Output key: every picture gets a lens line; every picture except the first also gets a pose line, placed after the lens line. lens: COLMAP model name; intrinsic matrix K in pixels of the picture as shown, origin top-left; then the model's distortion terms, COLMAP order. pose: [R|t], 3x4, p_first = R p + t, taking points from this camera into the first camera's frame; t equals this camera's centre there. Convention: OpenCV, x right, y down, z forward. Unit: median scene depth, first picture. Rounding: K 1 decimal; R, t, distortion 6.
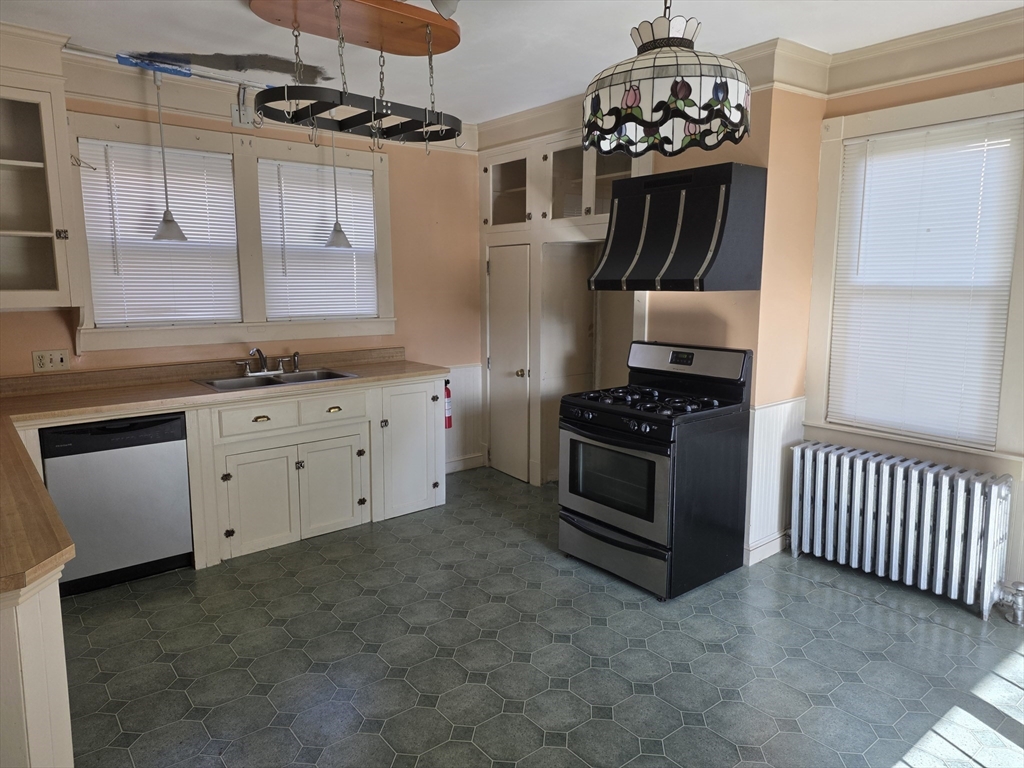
lens RADIAL K [[681.1, 0, 506.5], [0, 681.1, 369.9], [0, 0, 1]] dist [0.084498, -0.063539]
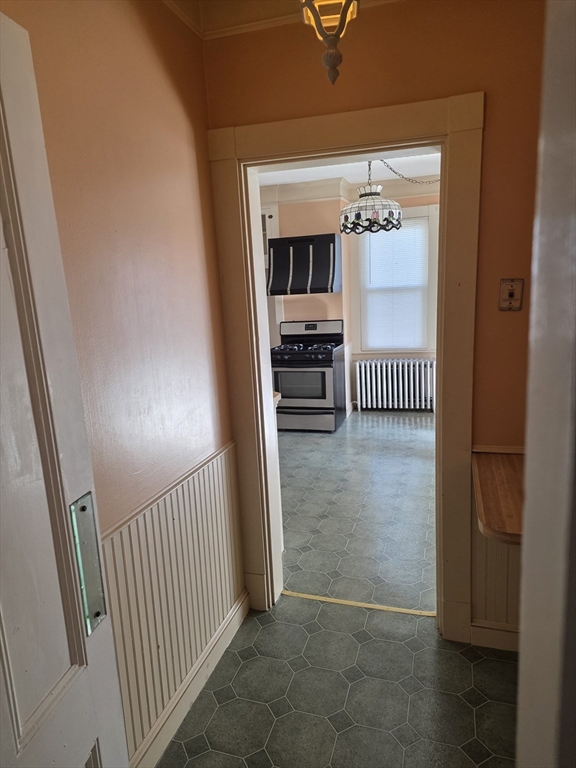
lens RADIAL K [[510.8, 0, 288.8], [0, 510.8, 400.2], [0, 0, 1]] dist [0.084498, -0.063539]
pose [[0.830424, -0.154857, 0.535177, -0.764034], [0.122725, 0.987844, 0.095409, 0.053238], [-0.543446, -0.013550, 0.839335, -0.315037]]
